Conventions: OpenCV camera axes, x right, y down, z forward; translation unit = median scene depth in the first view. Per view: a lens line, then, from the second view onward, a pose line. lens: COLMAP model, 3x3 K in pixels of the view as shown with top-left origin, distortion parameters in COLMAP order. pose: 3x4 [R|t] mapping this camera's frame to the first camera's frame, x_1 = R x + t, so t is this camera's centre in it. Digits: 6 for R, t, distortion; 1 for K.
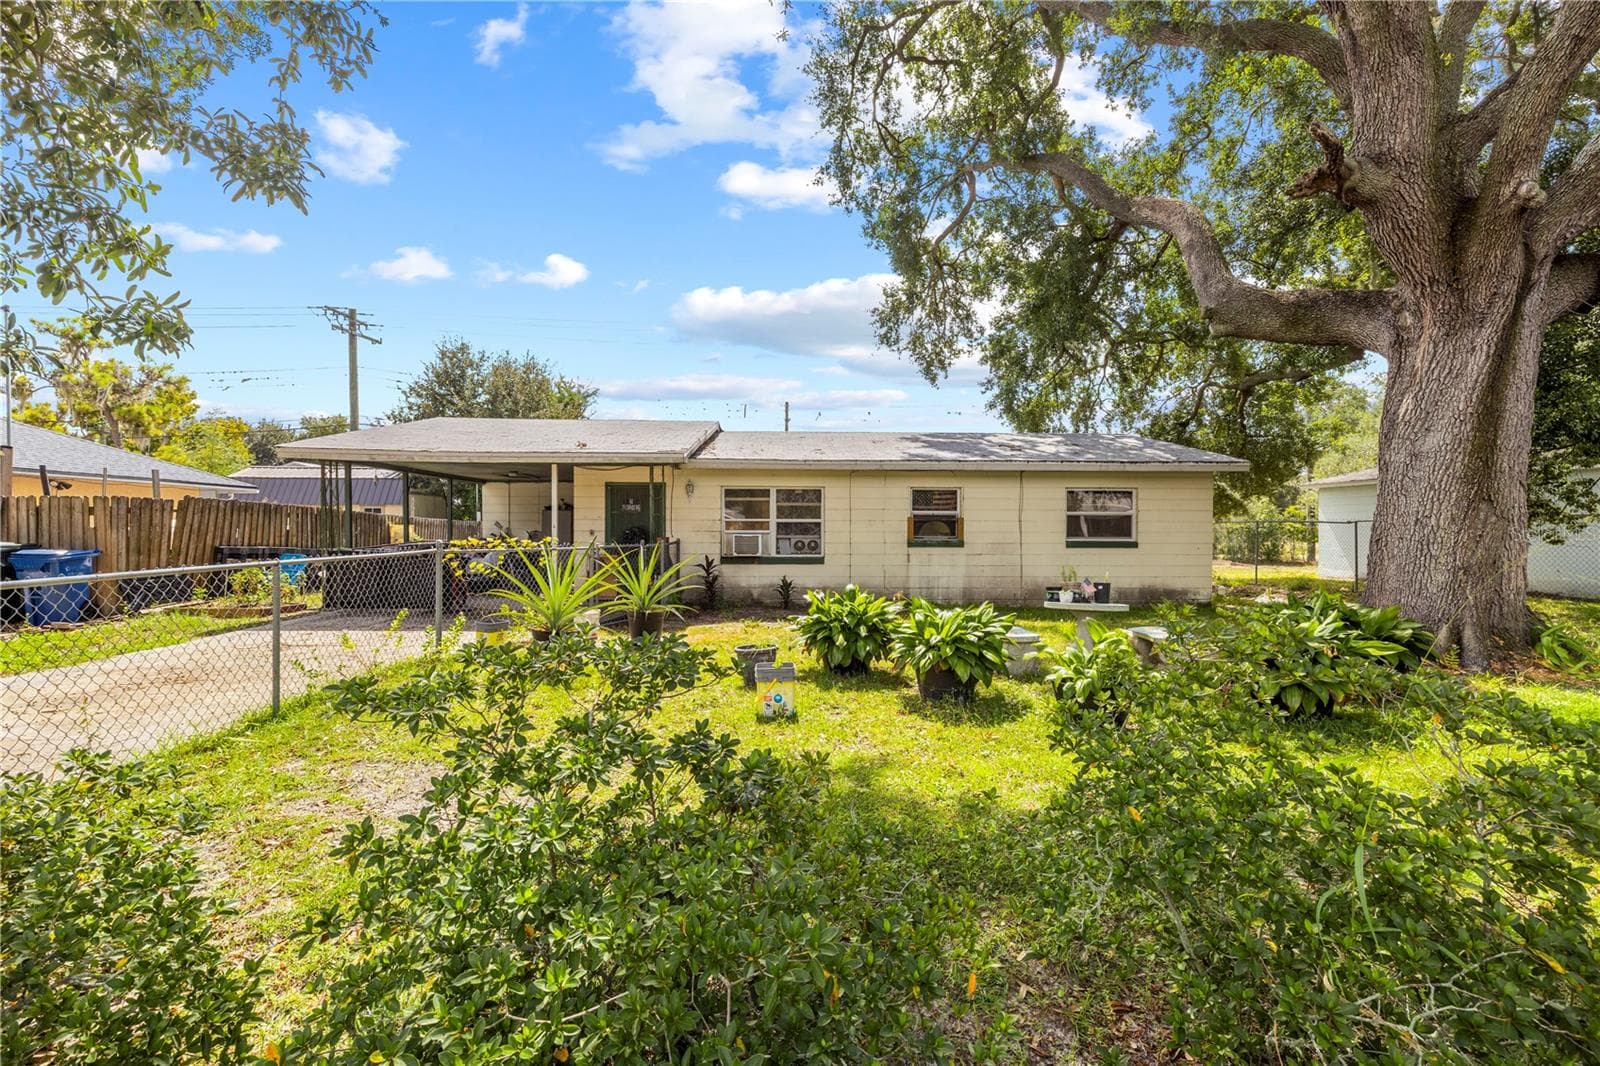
lens RADIAL K [[699.5, 0, 800.3], [0, 699.5, 536.1], [0, 0, 1]] dist [-0.001601, -0.000045]
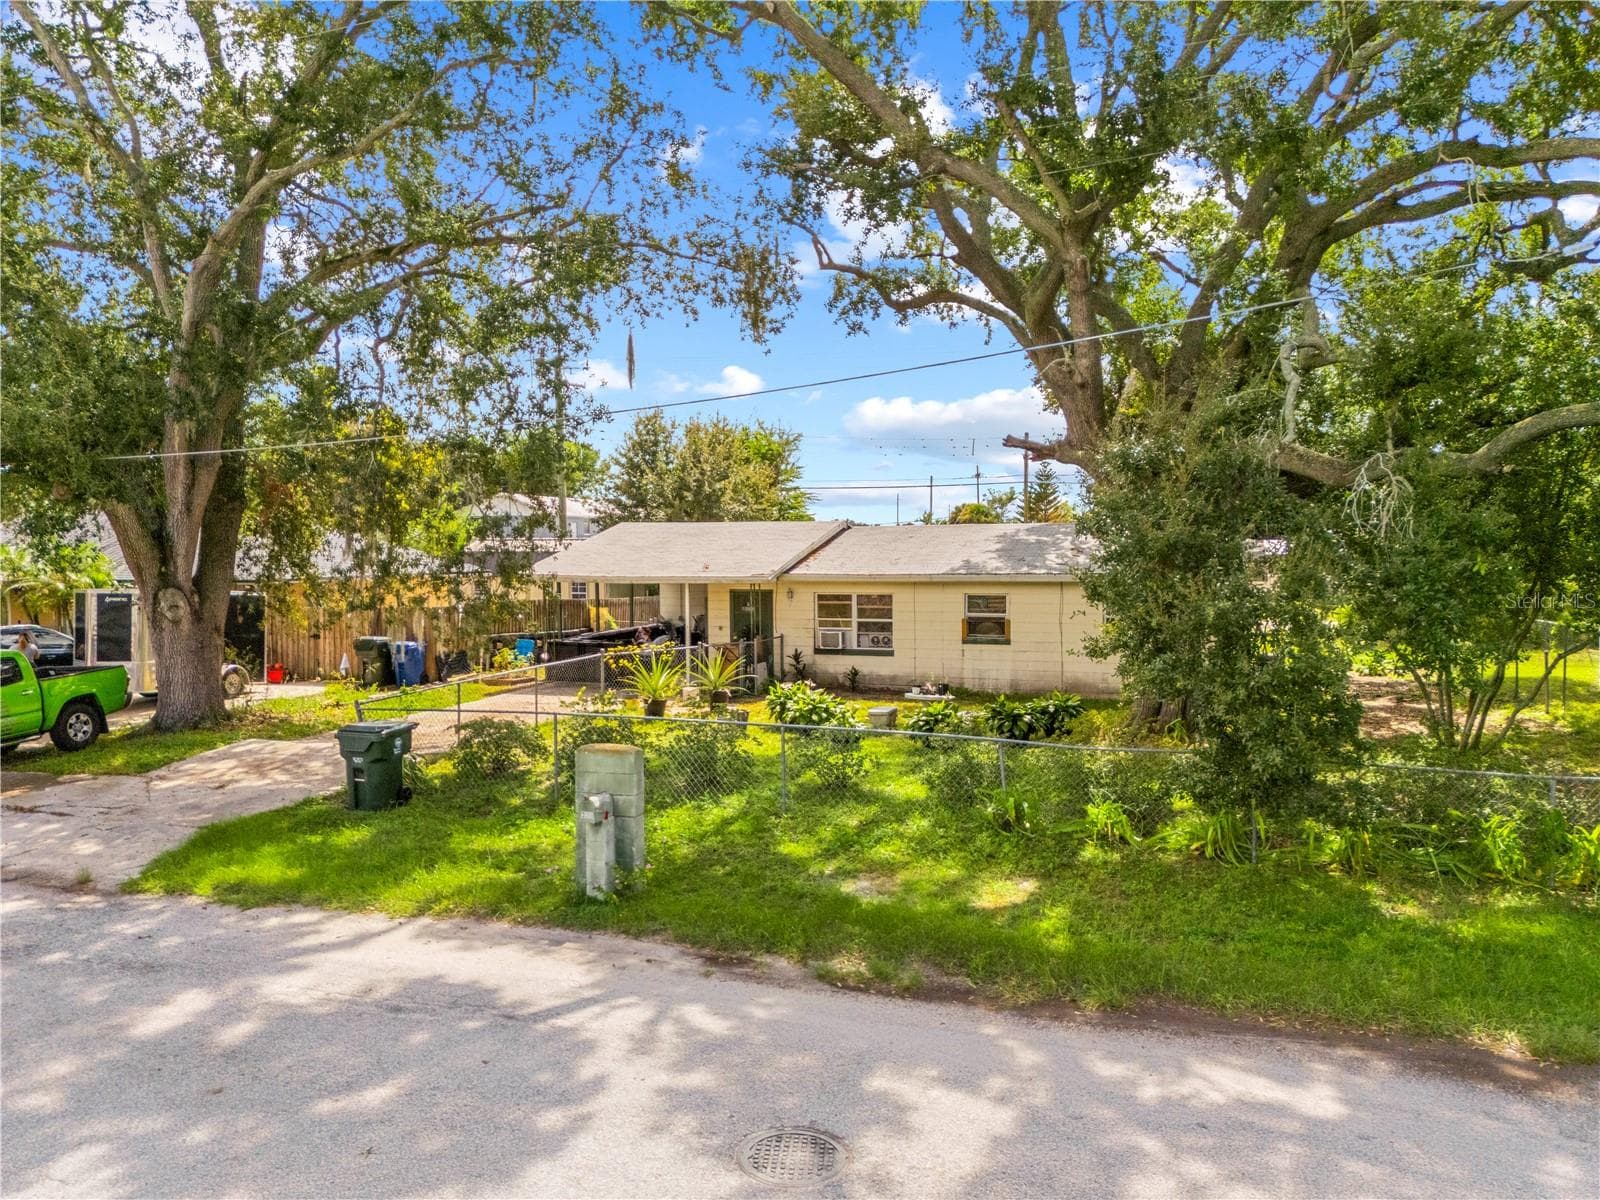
lens RADIAL K [[1172.4, 0, 800.4], [0, 1172.4, 593.6], [0, 0, 1]] dist [0.068207, -0.057114]
pose [[0.938771, 0.003932, -0.344518, 0.586421], [0.002928, 0.999808, 0.019390, -0.109857], [0.344528, -0.019211, 0.938579, -0.981057]]
